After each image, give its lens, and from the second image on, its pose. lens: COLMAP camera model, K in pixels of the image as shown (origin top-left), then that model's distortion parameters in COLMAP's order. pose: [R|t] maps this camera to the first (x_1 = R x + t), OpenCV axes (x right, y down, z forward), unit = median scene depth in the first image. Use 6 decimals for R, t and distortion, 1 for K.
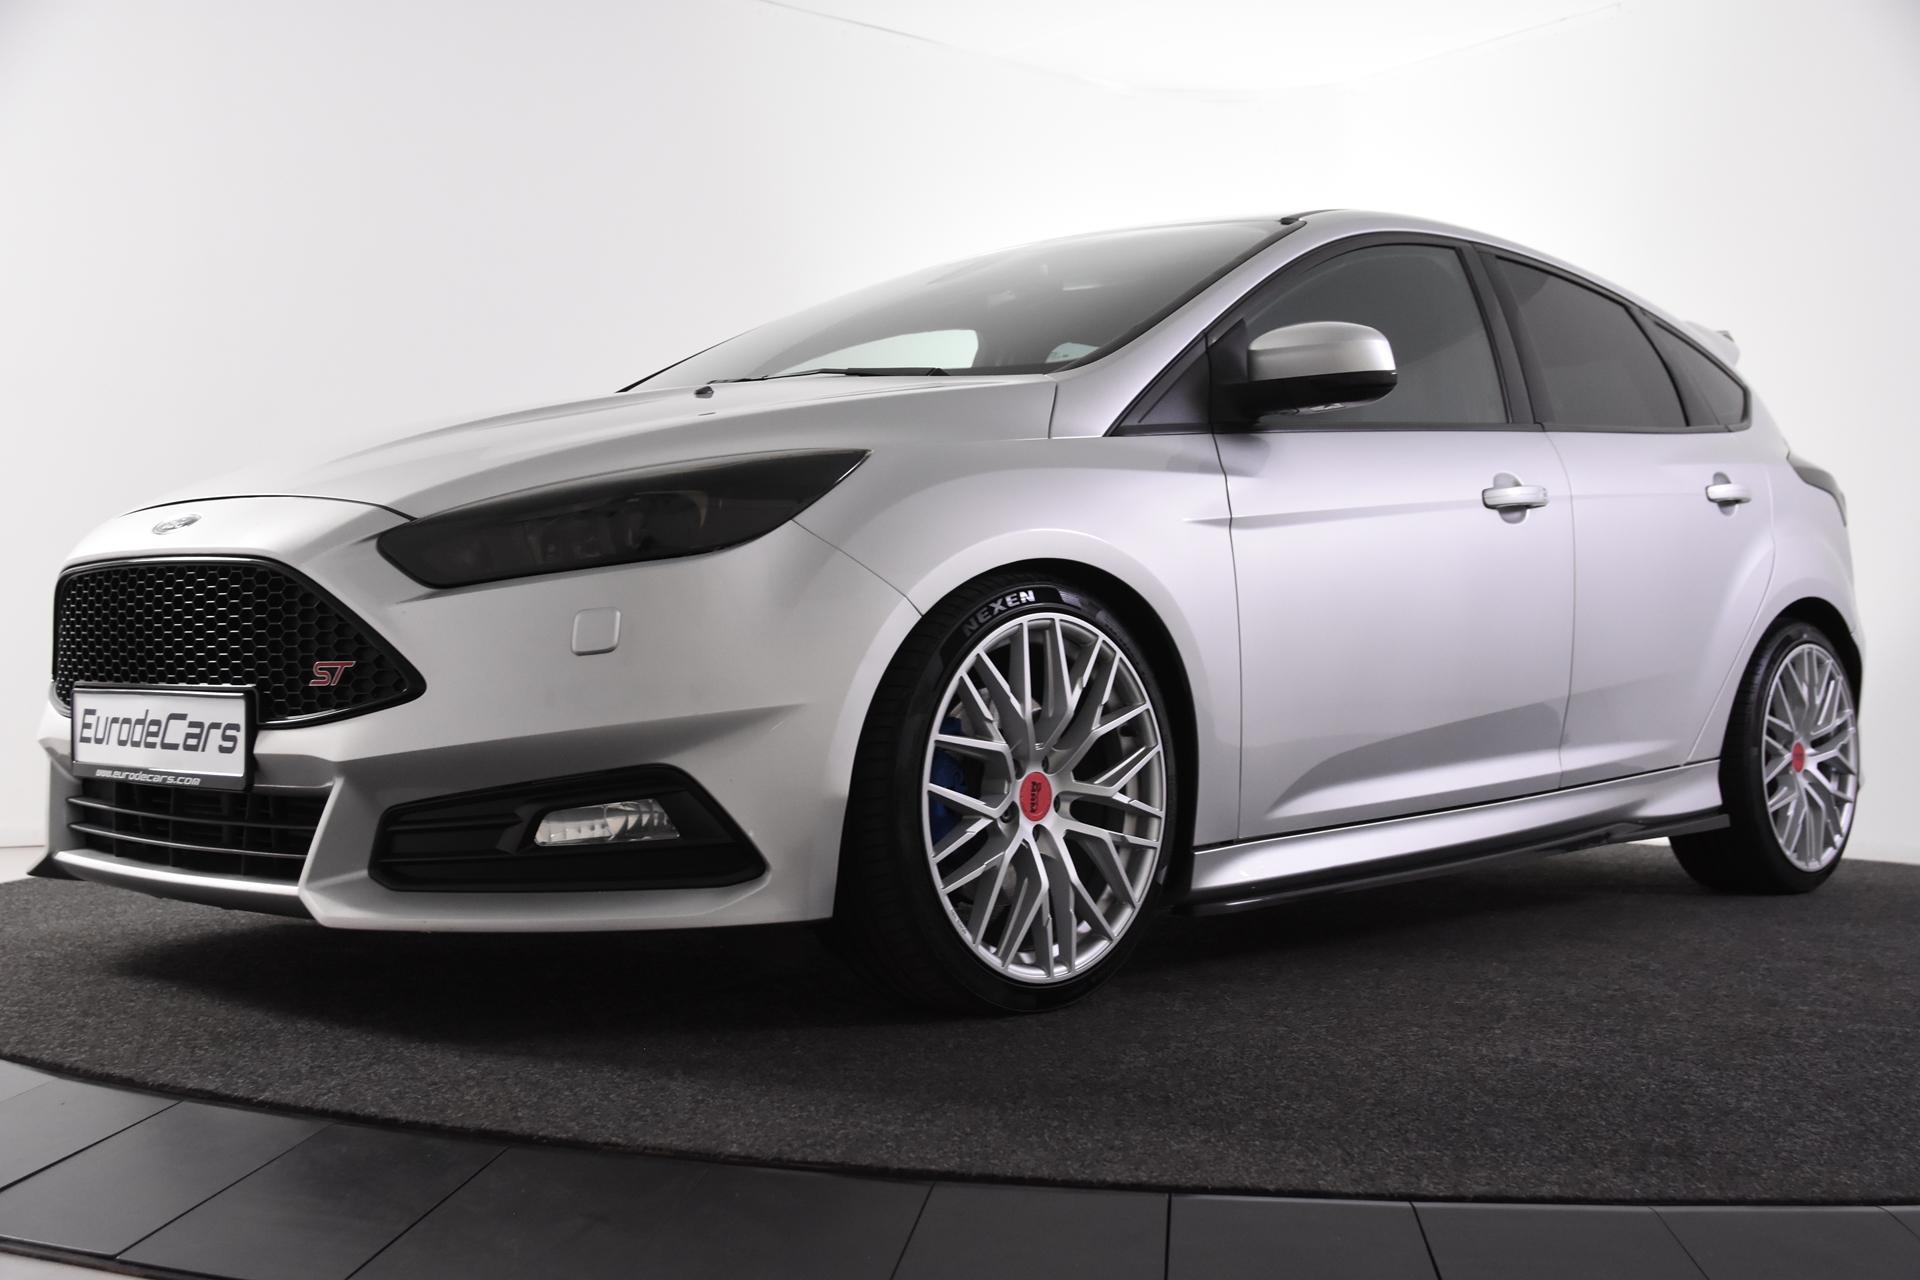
lens RADIAL K [[2033.9, 0, 959.3], [0, 2033.9, 646.1], [0, 0, 1]] dist [0.007178, 0.000000]
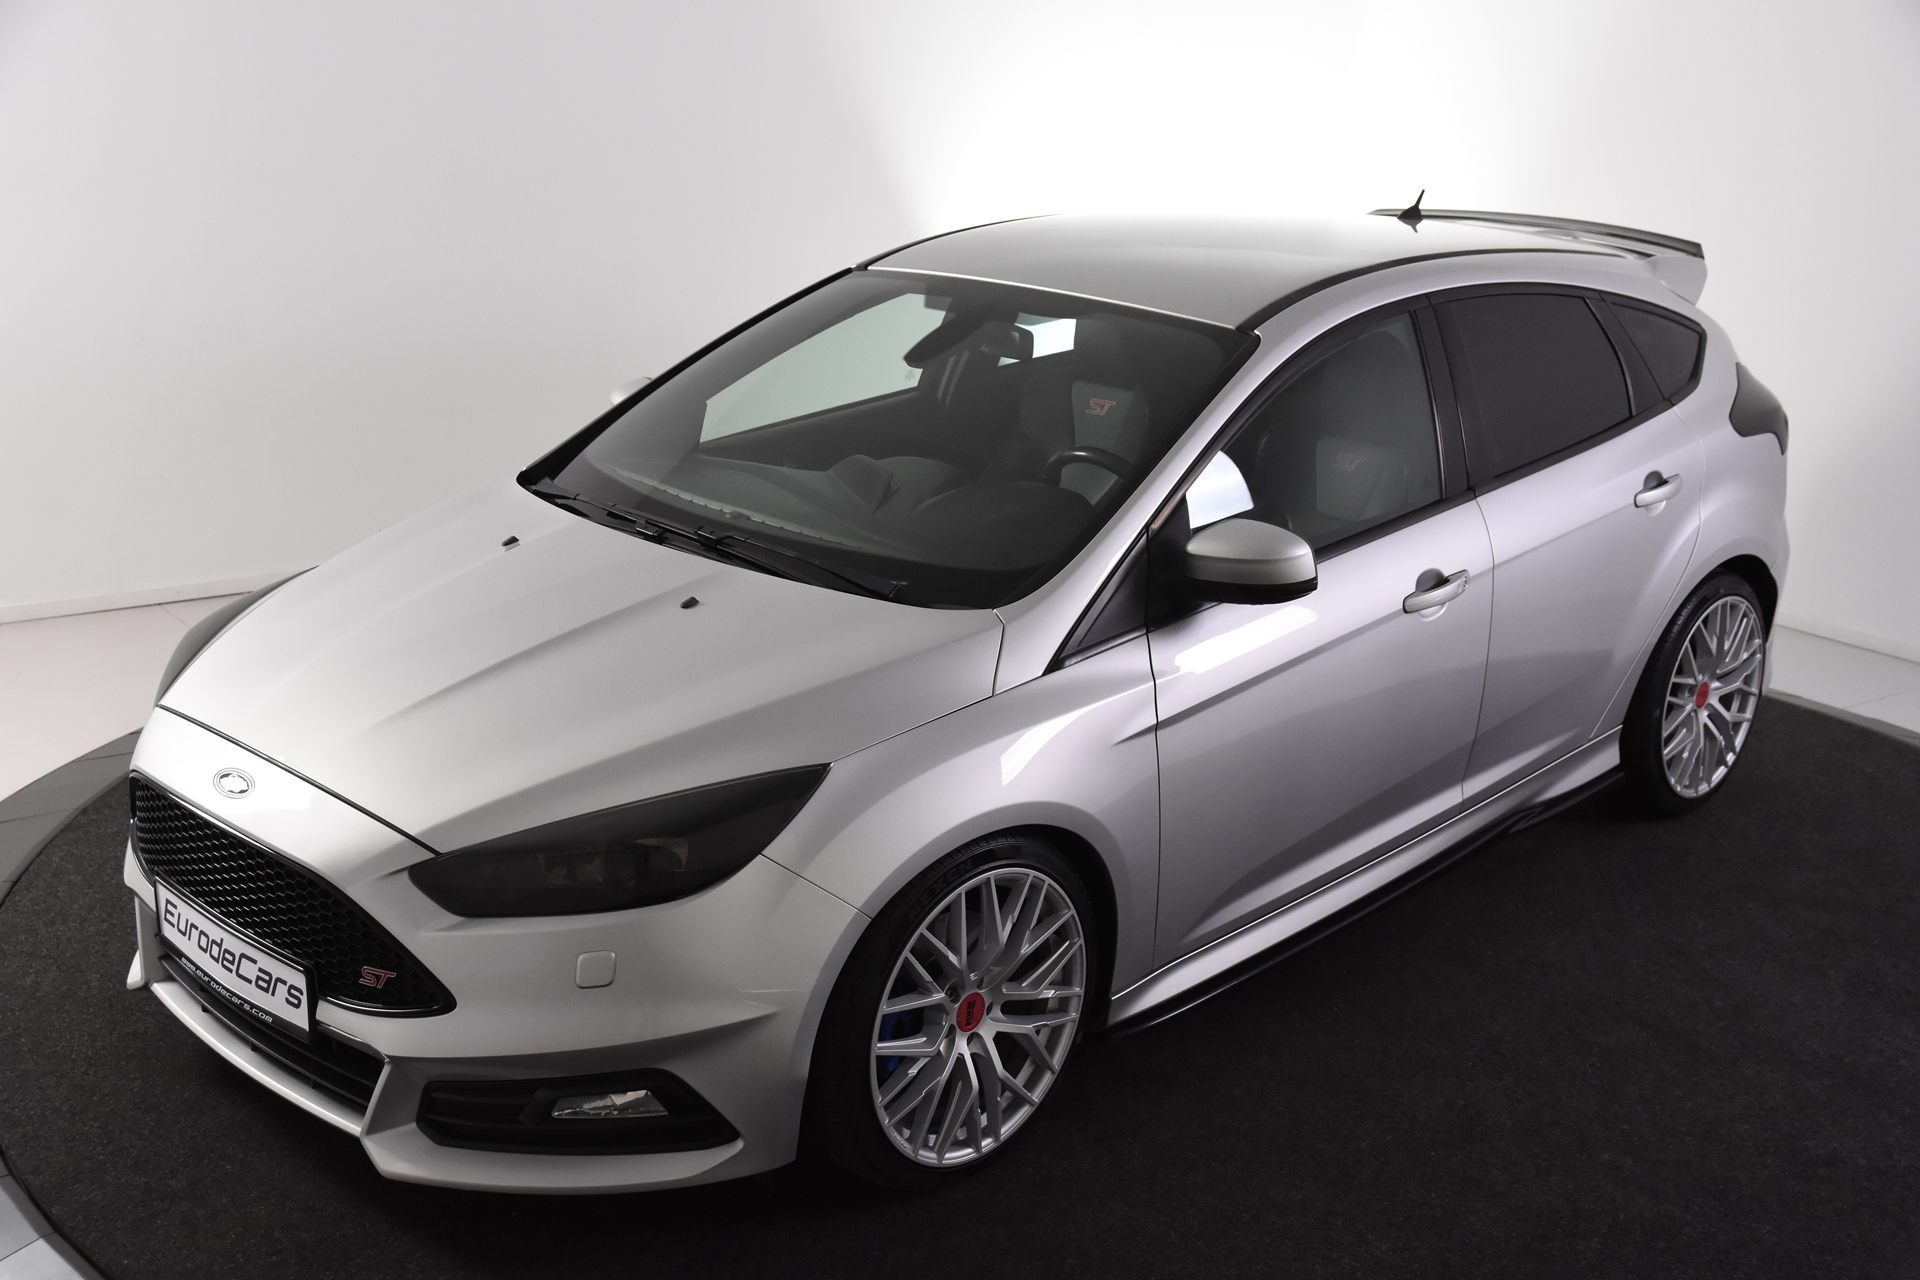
lens RADIAL K [[2033.9, 0, 968.8], [0, 2033.9, 633.6], [0, 0, 1]] dist [0.007178, 0.000000]
pose [[0.999667, 0.025067, -0.006170, 0.038779], [-0.022148, 0.955583, 0.293888, -0.493190], [0.013263, -0.293653, 0.955820, -0.075225]]
